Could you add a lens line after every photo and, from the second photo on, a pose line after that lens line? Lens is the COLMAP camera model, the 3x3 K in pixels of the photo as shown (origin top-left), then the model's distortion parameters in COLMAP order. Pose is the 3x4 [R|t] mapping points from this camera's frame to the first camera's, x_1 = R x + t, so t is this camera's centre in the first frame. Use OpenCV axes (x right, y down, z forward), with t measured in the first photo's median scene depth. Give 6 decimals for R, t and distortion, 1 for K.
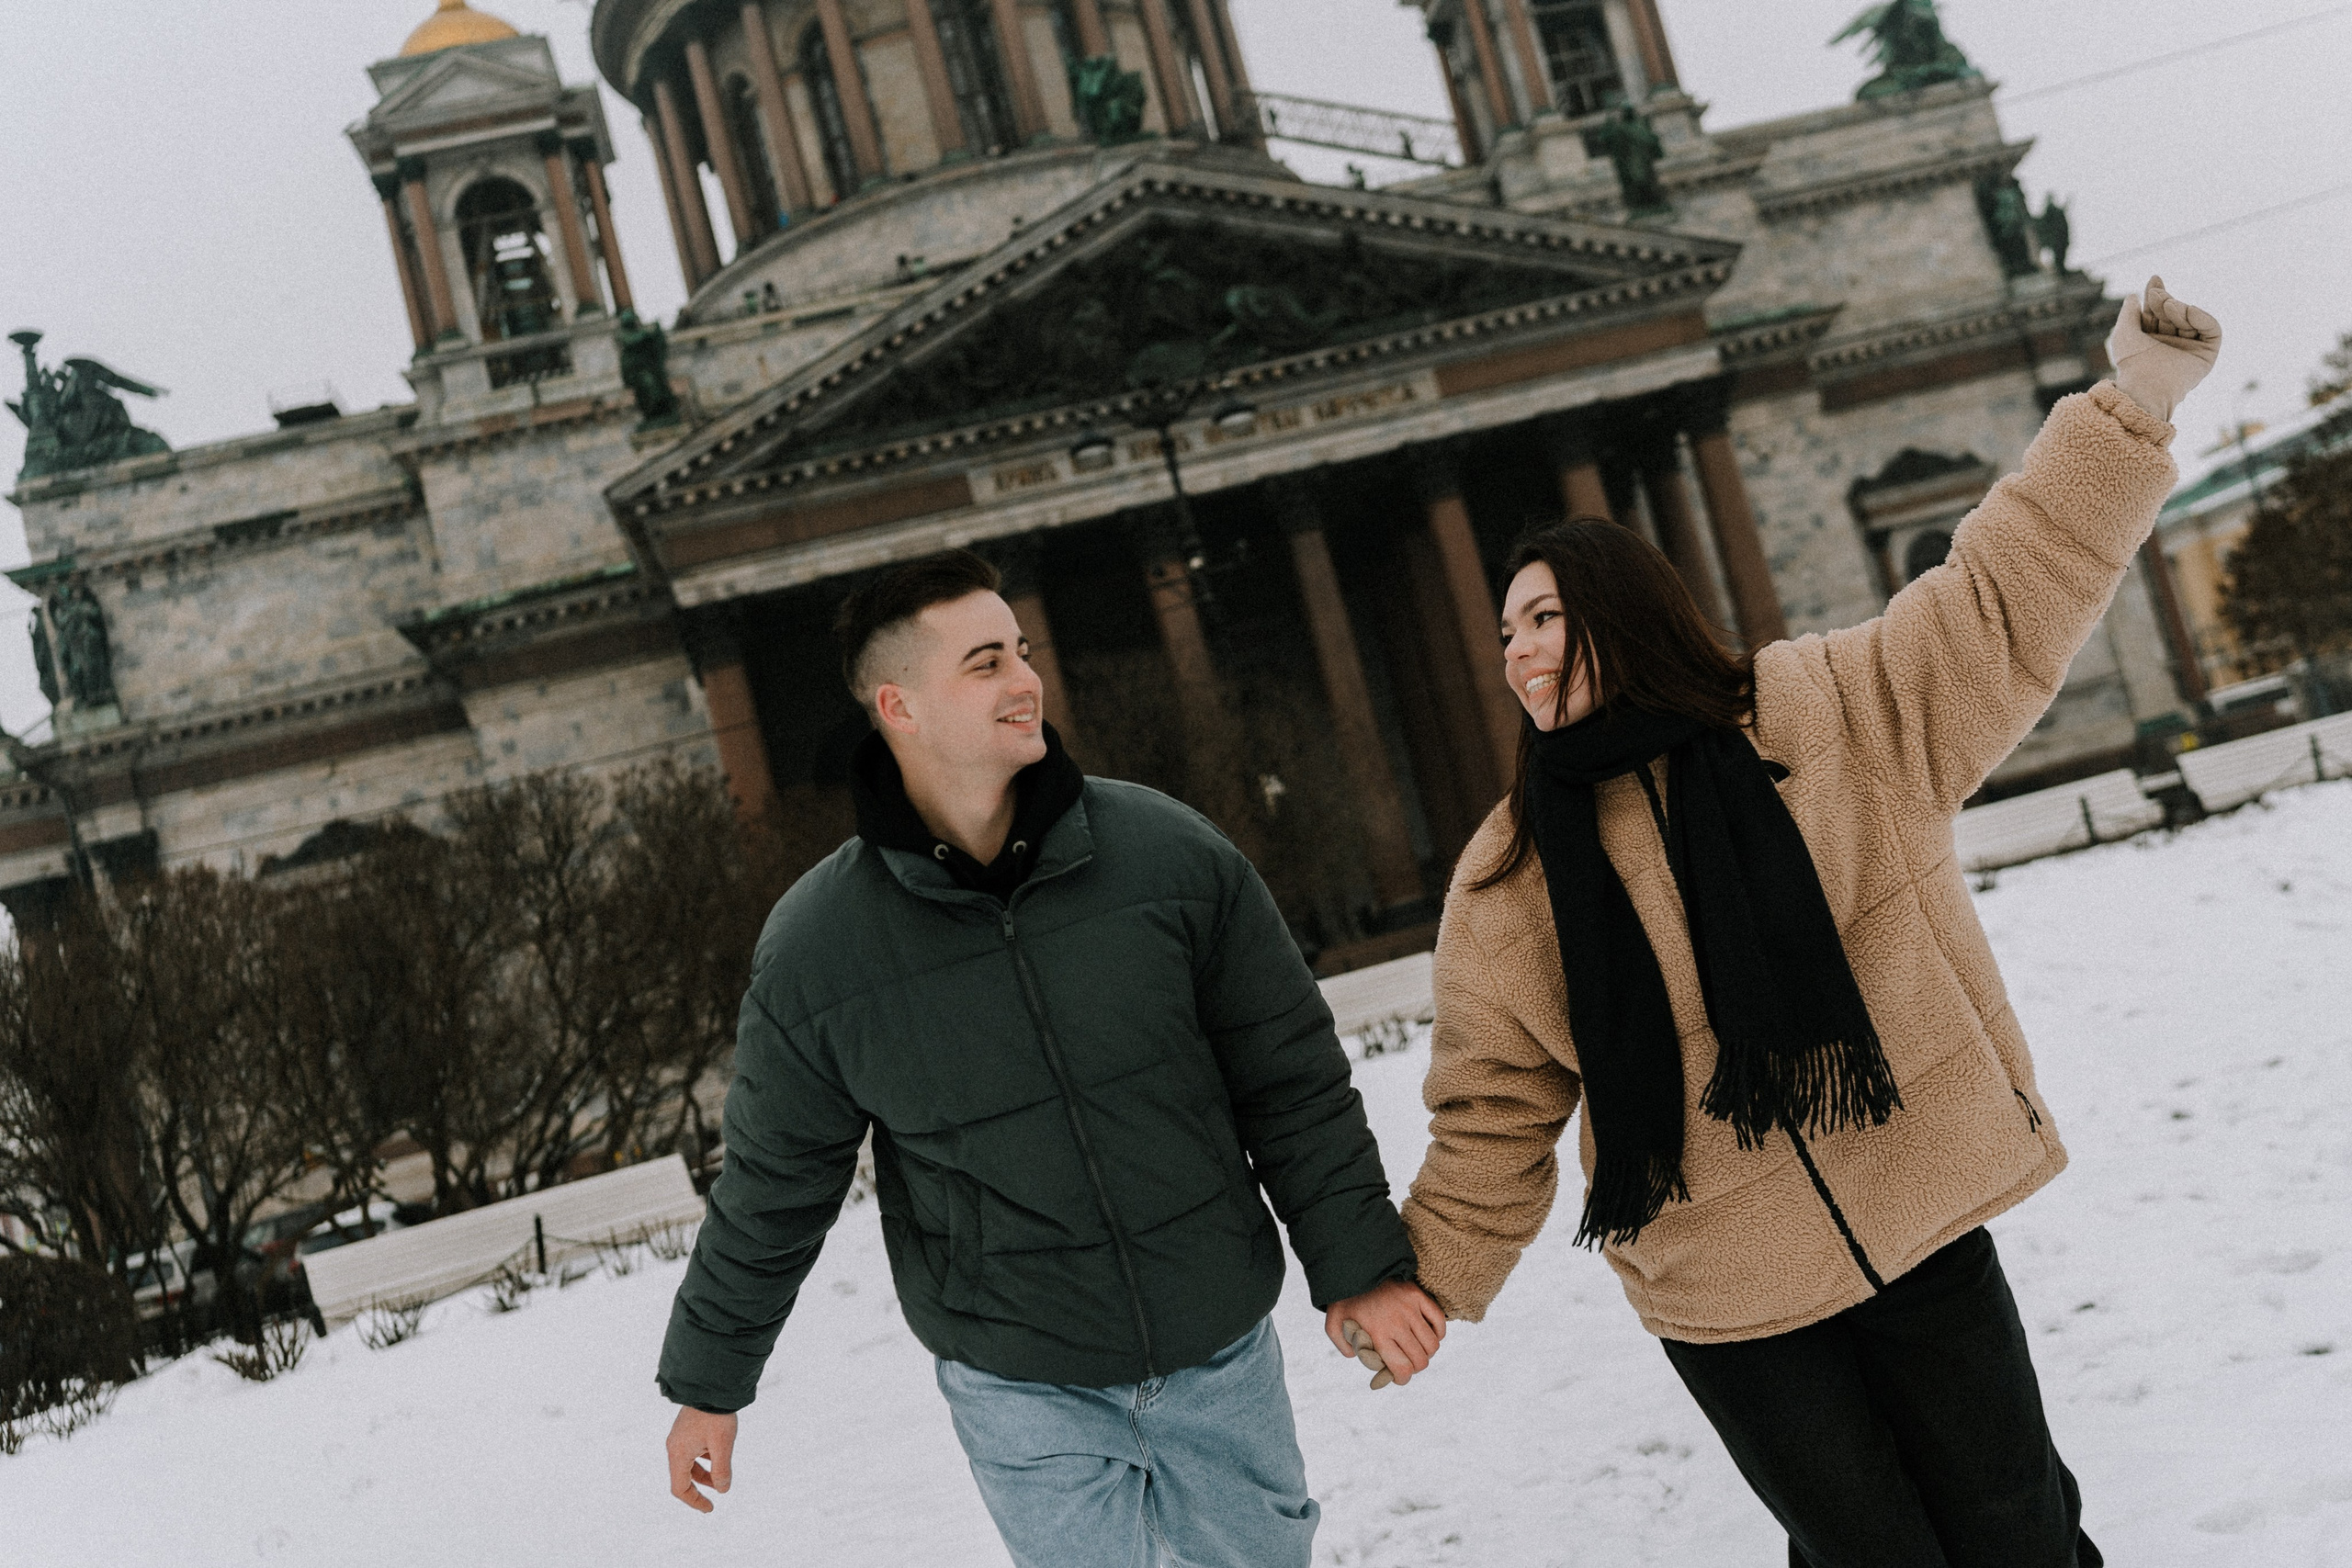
lens RADIAL K [[2295.6, 0, 1174.0], [0, 2295.6, 876.6], [0, 0, 1]] dist [-0.008673, 0.020266]
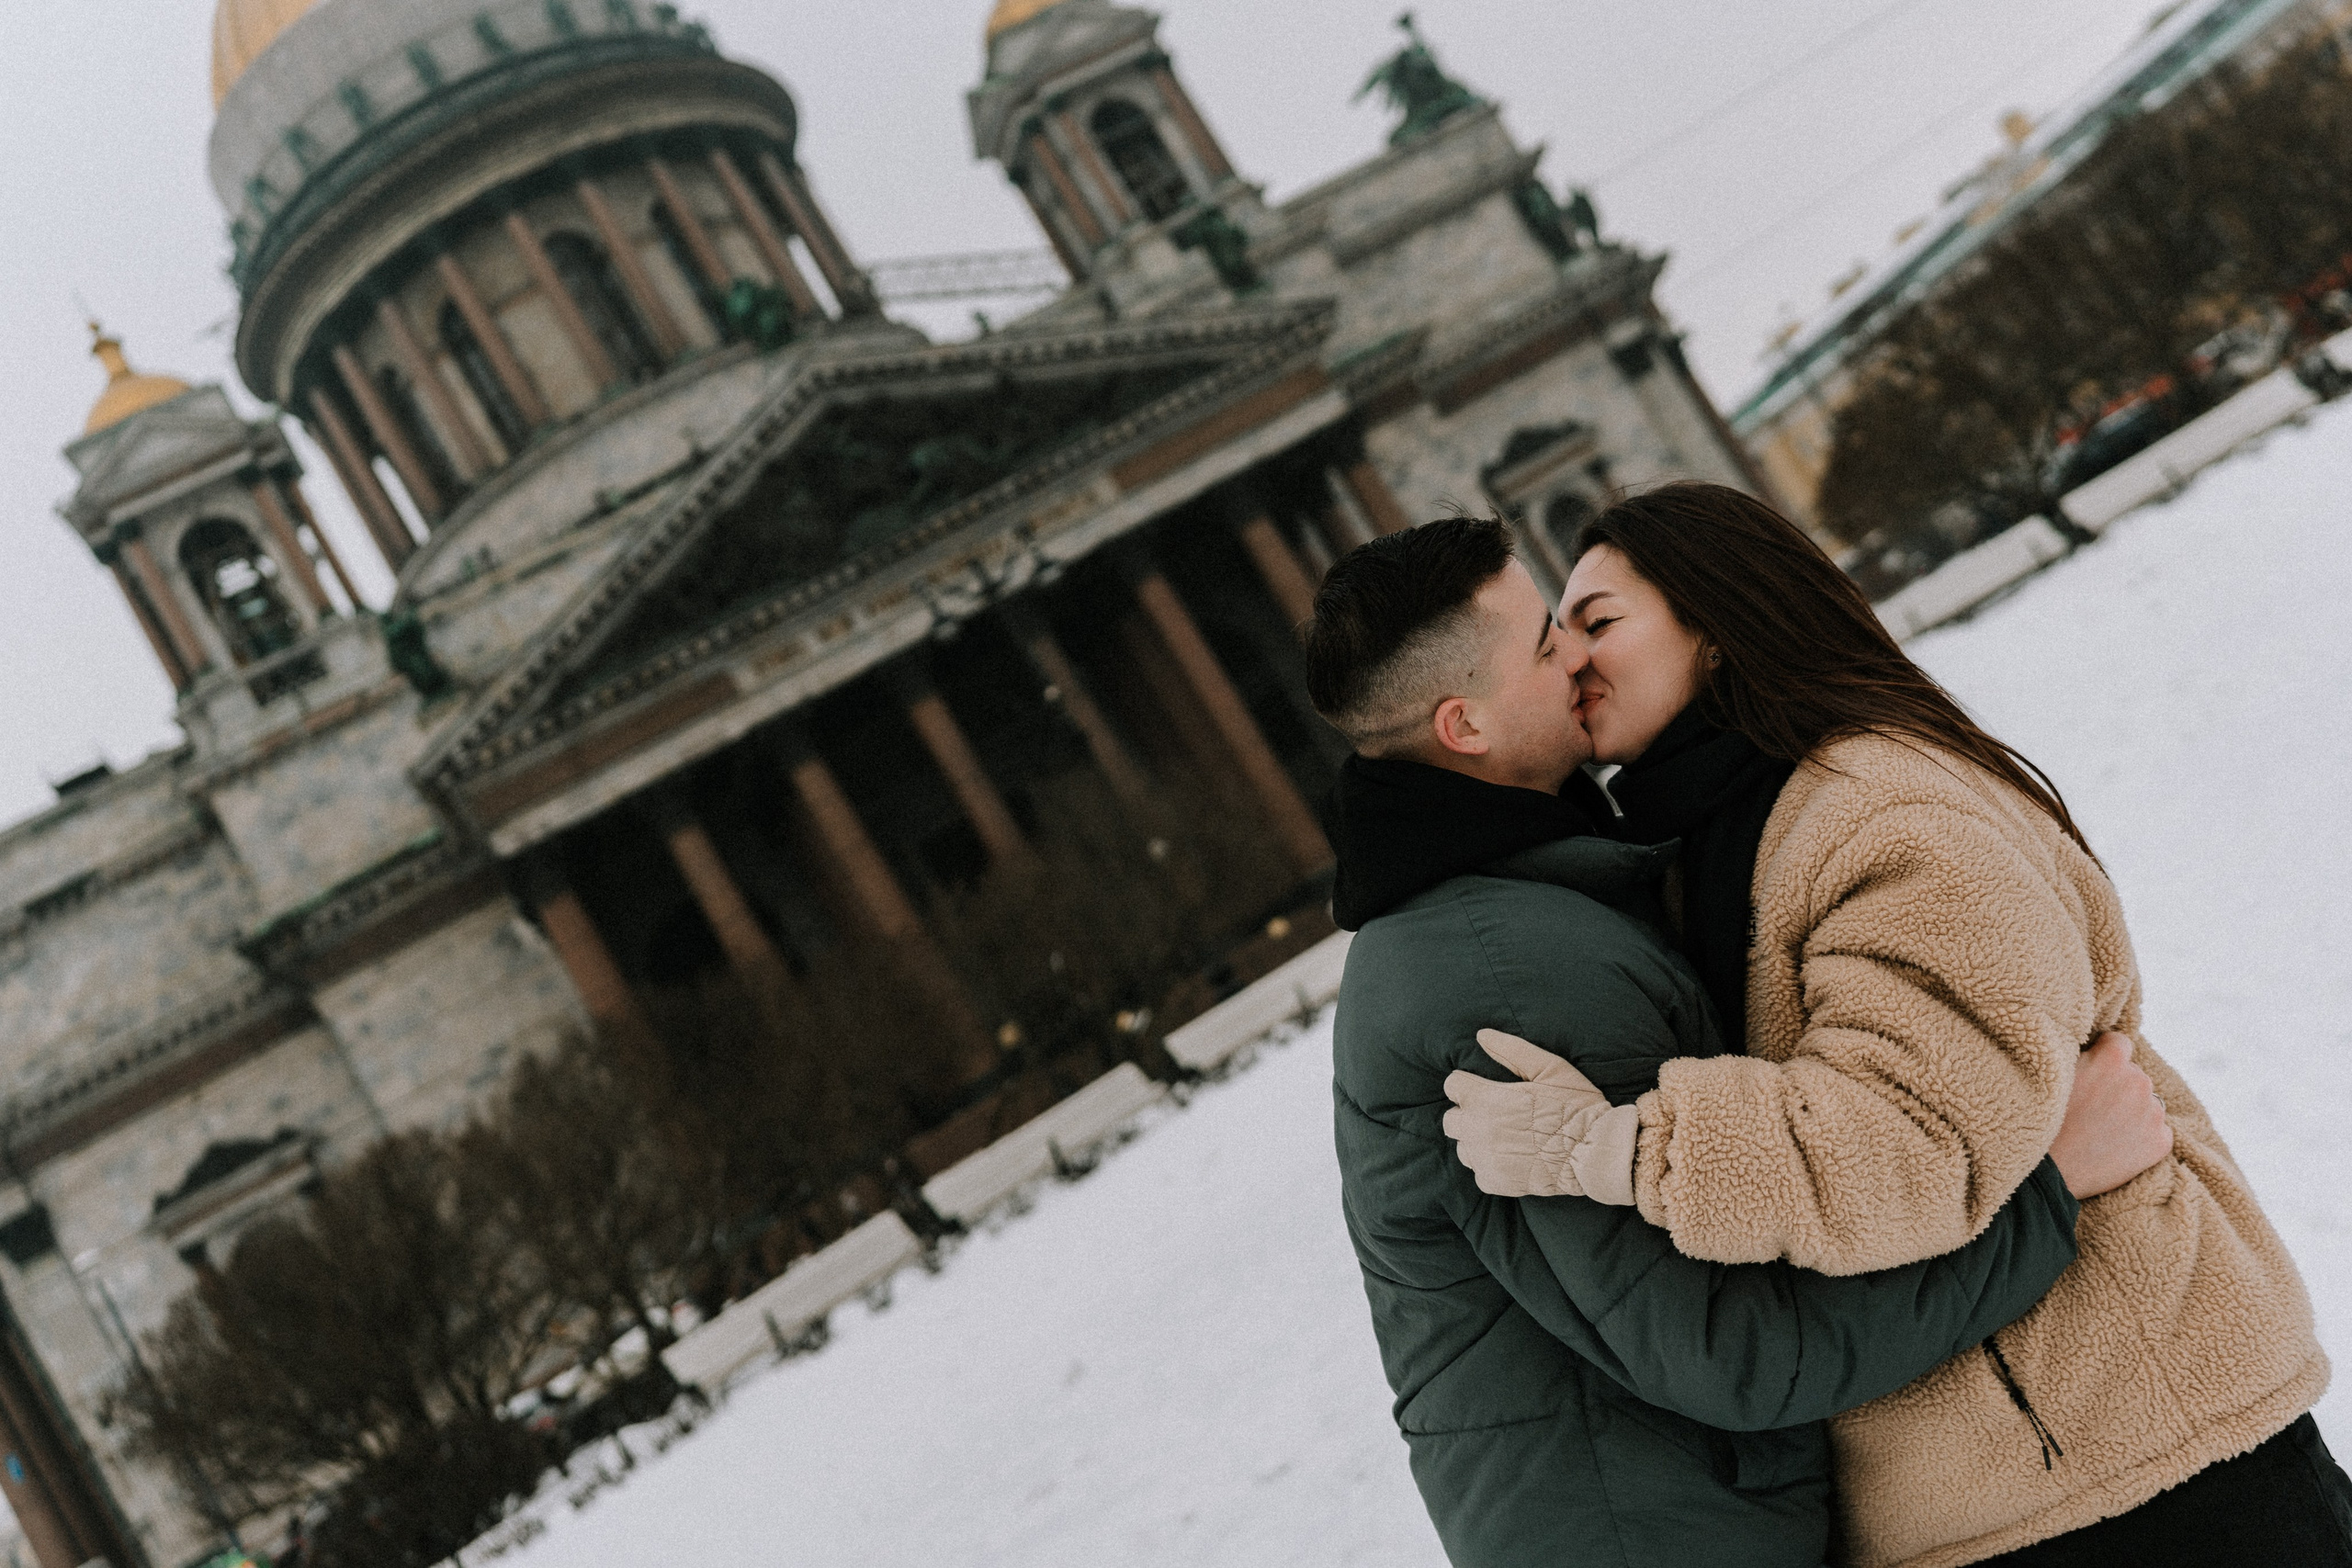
lens RADIAL K [[2295.6, 0, 1174.0], [0, 2295.6, 876.6], [0, 0, 1]] dist [-0.008673, 0.020266]
pose [[0.954463, -0.273125, 0.120013, -0.040033], [0.277557, 0.960467, -0.021584, 0.002880], [-0.109373, 0.053911, 0.992538, -0.098333]]
